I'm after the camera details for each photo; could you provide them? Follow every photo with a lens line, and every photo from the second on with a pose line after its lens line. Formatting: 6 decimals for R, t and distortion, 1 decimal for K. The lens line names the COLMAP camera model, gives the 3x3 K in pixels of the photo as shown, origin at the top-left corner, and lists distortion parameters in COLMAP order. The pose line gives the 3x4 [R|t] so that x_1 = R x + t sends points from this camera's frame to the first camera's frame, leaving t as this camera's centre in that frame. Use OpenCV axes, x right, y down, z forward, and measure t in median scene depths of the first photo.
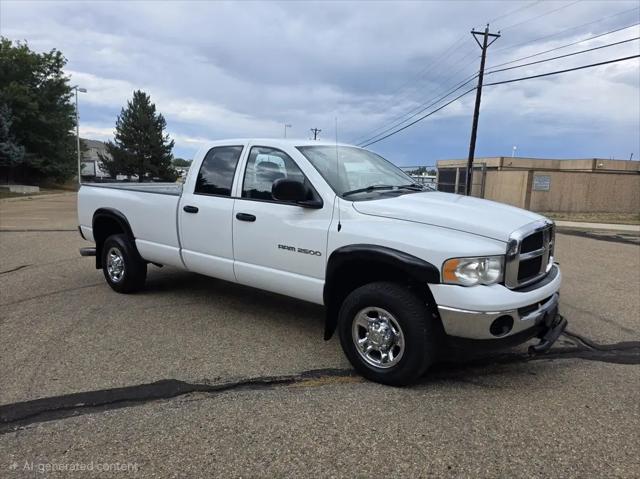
lens RADIAL K [[428.8, 0, 320.0], [0, 428.8, 239.5], [0, 0, 1]] dist [0.023600, -0.003731]
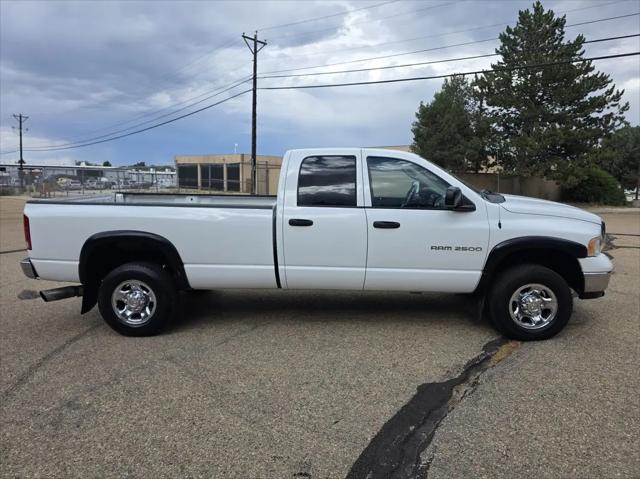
lens RADIAL K [[434.6, 0, 317.6], [0, 434.6, 240.3], [0, 0, 1]] dist [0.033309, -0.026176]
pose [[0.807624, -0.104730, 0.580323, -0.781562], [0.098577, 0.994233, 0.042241, -0.063624], [-0.581400, 0.023092, 0.813290, 0.194454]]
